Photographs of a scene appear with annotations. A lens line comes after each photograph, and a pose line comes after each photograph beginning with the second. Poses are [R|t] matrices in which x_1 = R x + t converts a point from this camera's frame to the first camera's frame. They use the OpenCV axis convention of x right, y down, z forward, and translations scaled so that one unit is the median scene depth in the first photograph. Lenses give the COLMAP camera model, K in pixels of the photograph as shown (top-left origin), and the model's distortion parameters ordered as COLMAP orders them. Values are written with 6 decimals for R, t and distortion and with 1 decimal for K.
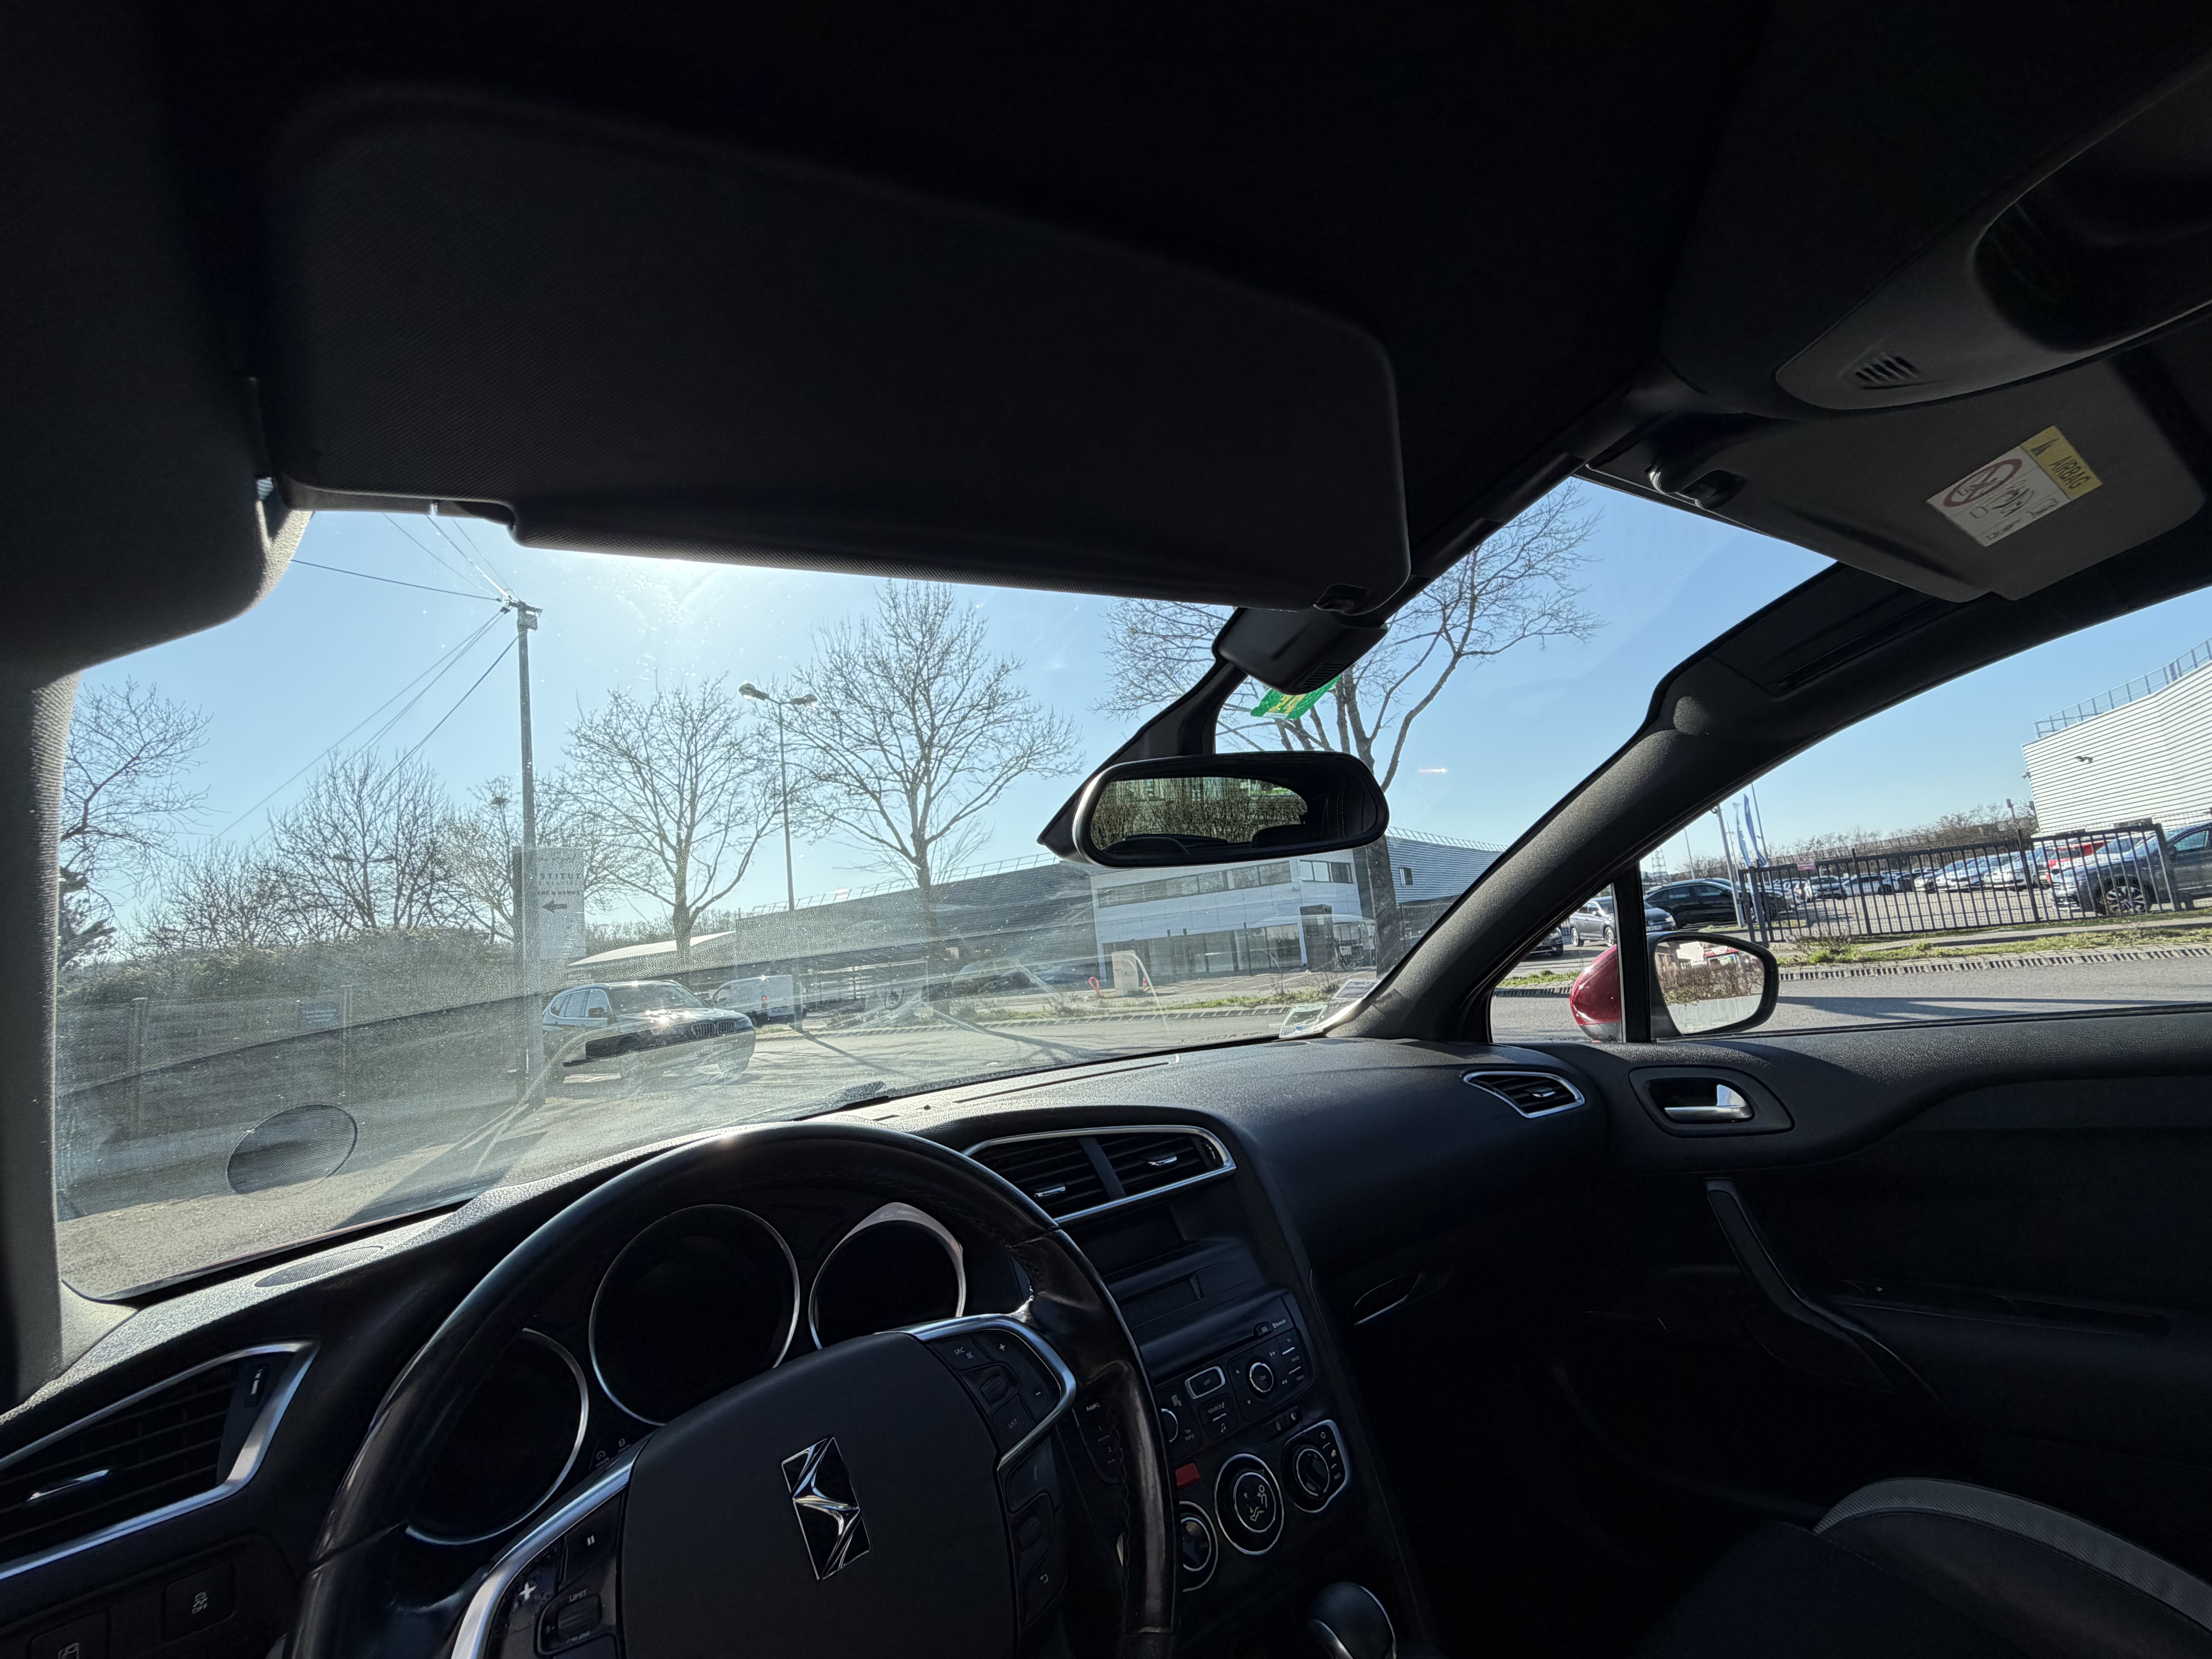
lens RADIAL K [[949.8, 0, 1099.5], [0, 949.8, 834.1], [0, 0, 1]] dist [-0.000713, 0.000194]
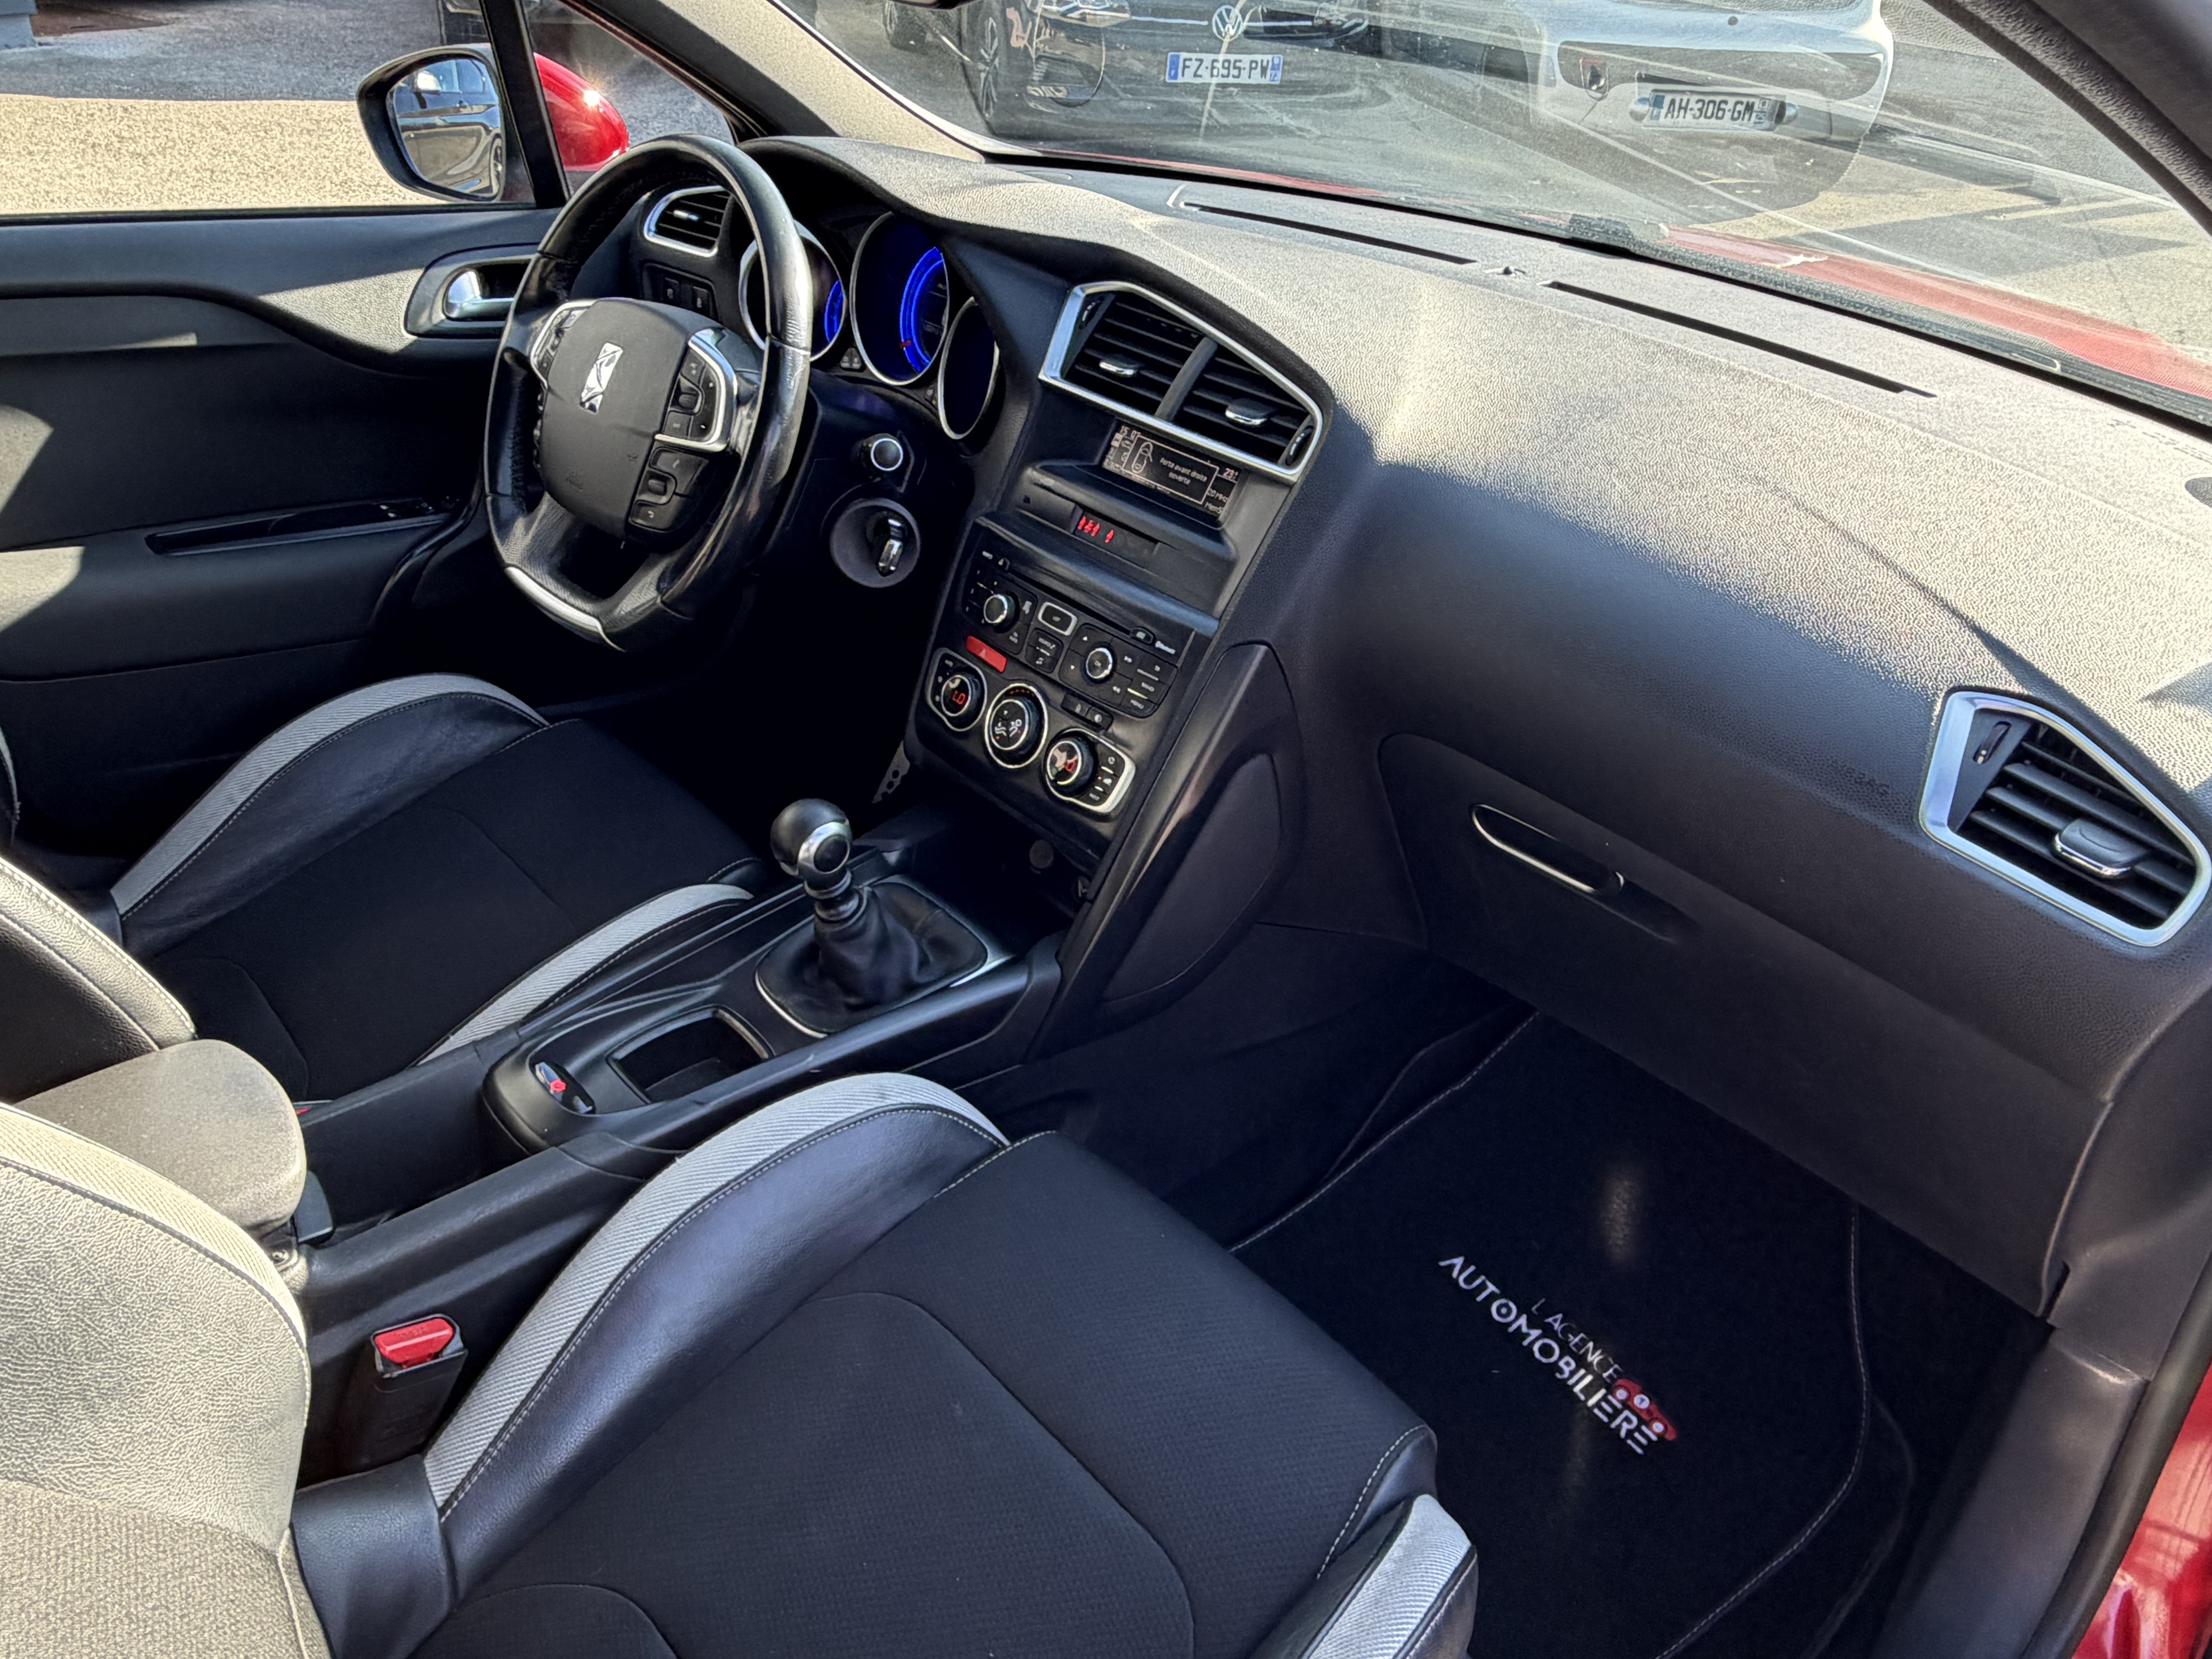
lens RADIAL K [[1633.9, 0, 1106.0], [0, 1633.9, 829.5], [0, 0, 1]] dist [0.004377, 0.001745]
pose [[0.129195, 0.631054, -0.764905, 0.752051], [0.055560, 0.765552, 0.640971, -0.137622], [0.990061, -0.125308, 0.063844, 0.483352]]
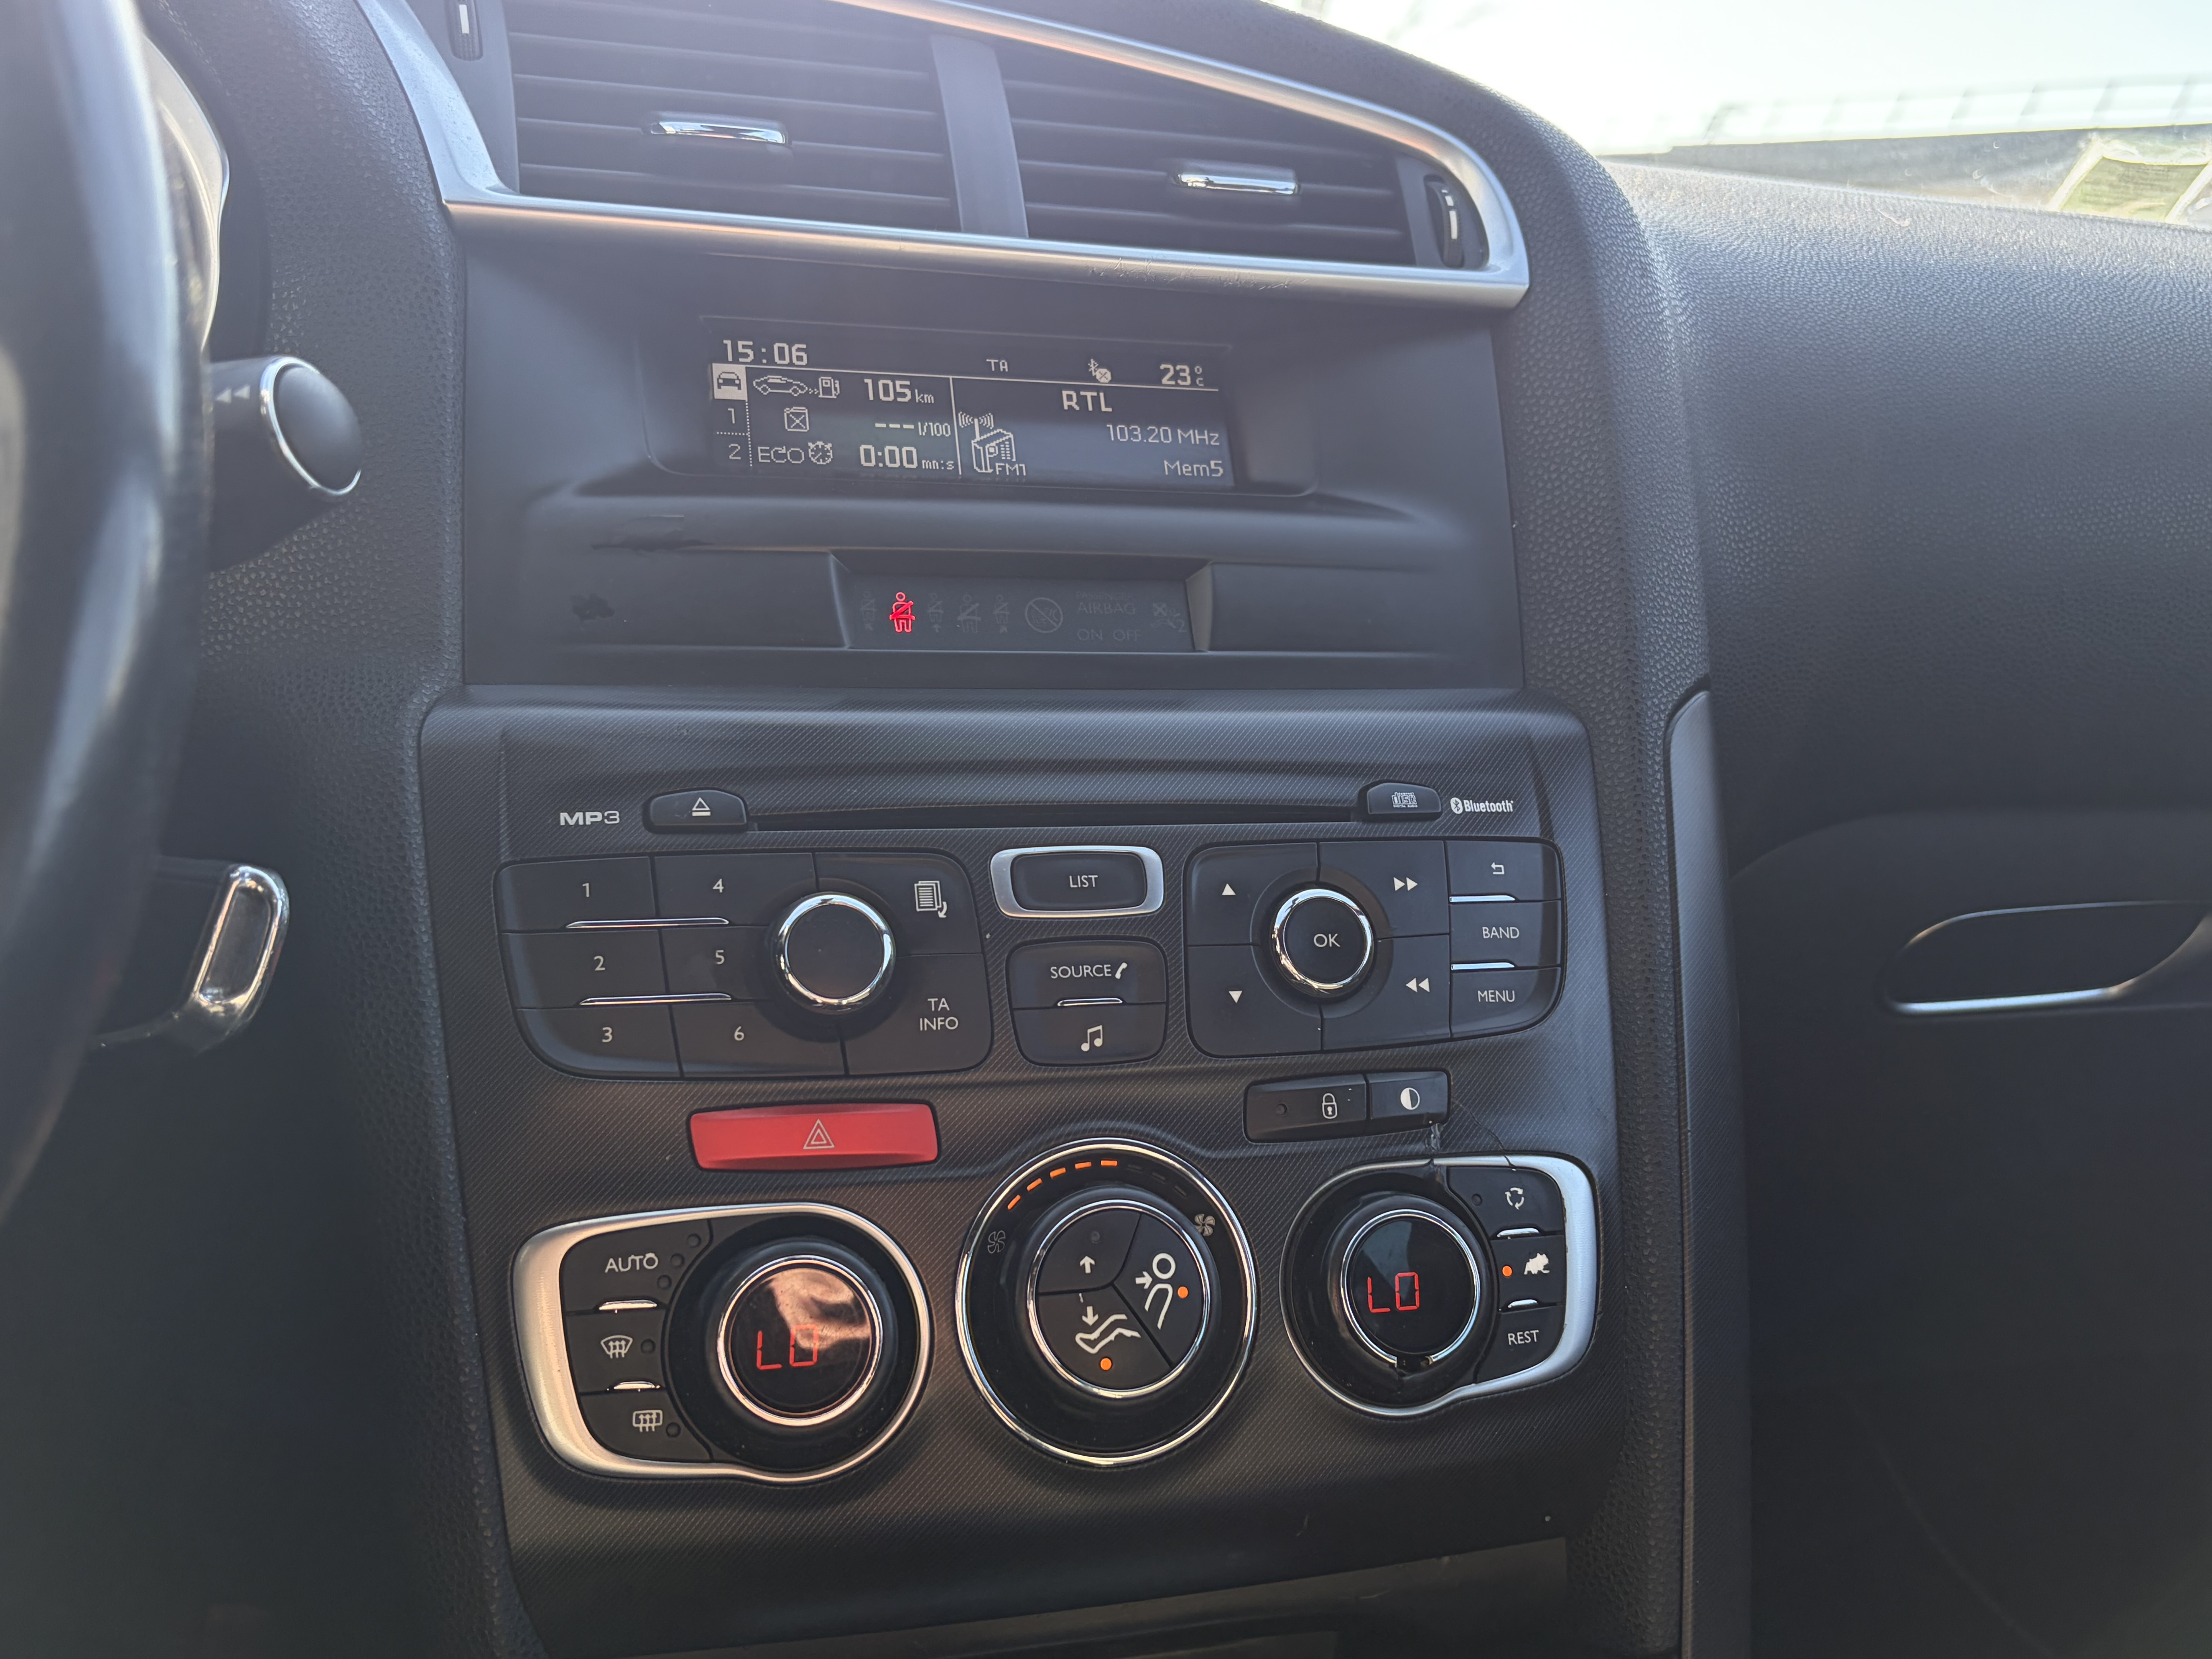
lens RADIAL K [[2066.1, 0, 1106.0], [0, 2066.1, 829.5], [0, 0, 1]] dist [0.074896, -0.005354]
pose [[0.937542, 0.229772, -0.261188, 0.138760], [-0.122167, 0.920468, 0.371232, 0.184876], [0.325714, -0.316138, 0.891048, 0.262255]]
